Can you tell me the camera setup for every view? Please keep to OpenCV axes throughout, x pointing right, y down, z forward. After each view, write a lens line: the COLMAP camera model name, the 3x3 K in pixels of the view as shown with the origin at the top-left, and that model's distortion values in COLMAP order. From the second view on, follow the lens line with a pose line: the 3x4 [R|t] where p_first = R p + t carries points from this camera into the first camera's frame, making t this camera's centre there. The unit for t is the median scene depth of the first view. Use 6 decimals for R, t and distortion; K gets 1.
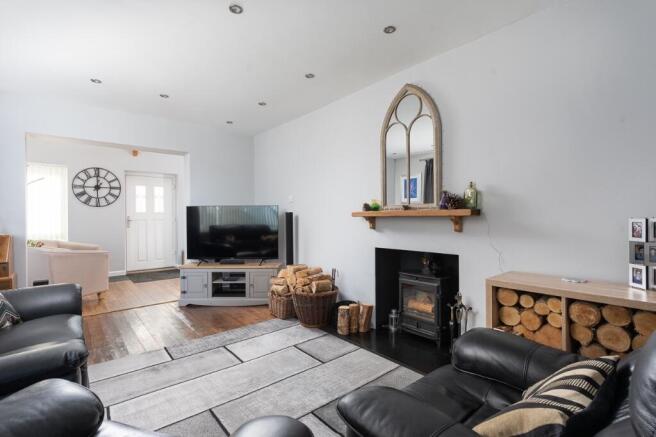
lens RADIAL K [[303.1, 0, 328.0], [0, 303.1, 218.5], [0, 0, 1]] dist [0.000924, 0.000128]
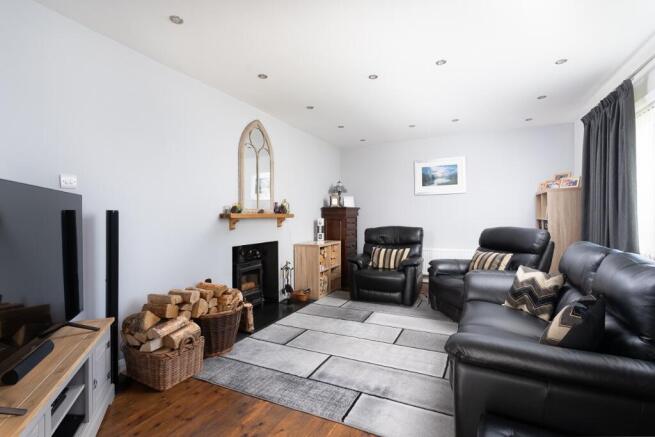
lens RADIAL K [[302.6, 0, 327.5], [0, 302.6, 218.5], [0, 0, 1]] dist [0.000924, 0.000128]
pose [[-0.386047, 0.017605, 0.922311, -1.109483], [0.032403, 0.999460, -0.005514, 0.014313], [-0.921910, 0.027757, -0.386409, 1.258153]]
